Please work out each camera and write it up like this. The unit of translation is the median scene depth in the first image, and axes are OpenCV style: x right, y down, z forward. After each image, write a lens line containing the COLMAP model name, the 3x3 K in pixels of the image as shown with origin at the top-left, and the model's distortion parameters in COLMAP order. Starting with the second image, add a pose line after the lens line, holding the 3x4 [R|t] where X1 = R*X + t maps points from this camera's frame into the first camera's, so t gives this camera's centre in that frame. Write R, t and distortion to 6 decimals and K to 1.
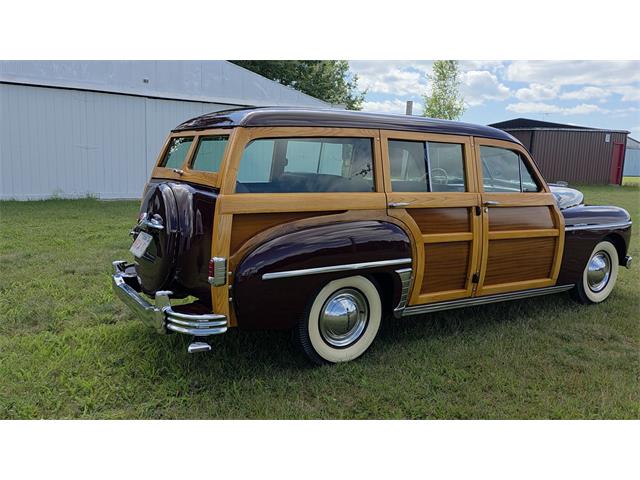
lens RADIAL K [[546.8, 0, 320.0], [0, 546.8, 240.0], [0, 0, 1]] dist [-0.001541, 0.001757]
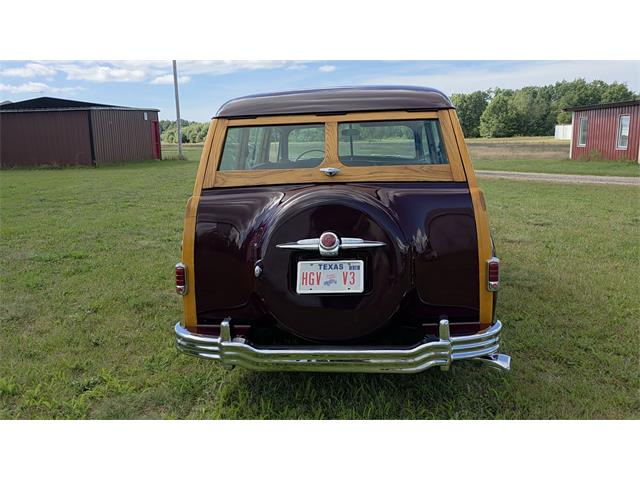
lens RADIAL K [[546.8, 0, 320.0], [0, 546.8, 240.0], [0, 0, 1]] dist [-0.001541, 0.001757]
pose [[0.608215, -0.197304, 0.768860, -0.787359], [0.168666, 0.978620, 0.117707, -0.113380], [-0.775645, 0.058090, 0.628490, 0.504214]]
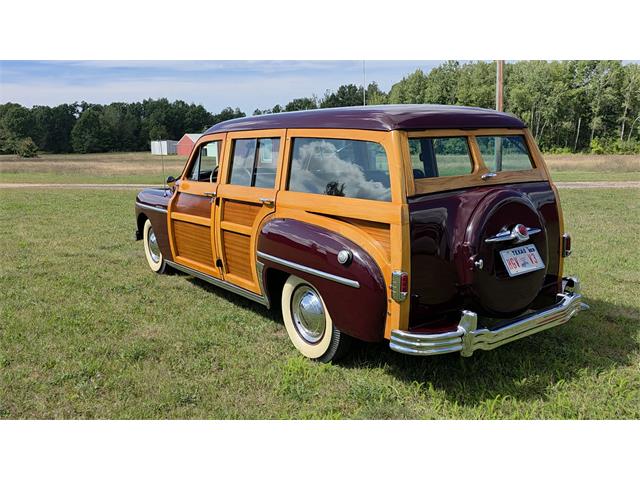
lens RADIAL K [[546.8, 0, 320.0], [0, 546.8, 240.0], [0, 0, 1]] dist [-0.001541, 0.001757]
pose [[-0.059040, -0.208849, 0.976164, -1.039395], [0.170308, 0.961426, 0.215997, -0.238641], [-0.983621, 0.179001, -0.021194, 1.175950]]
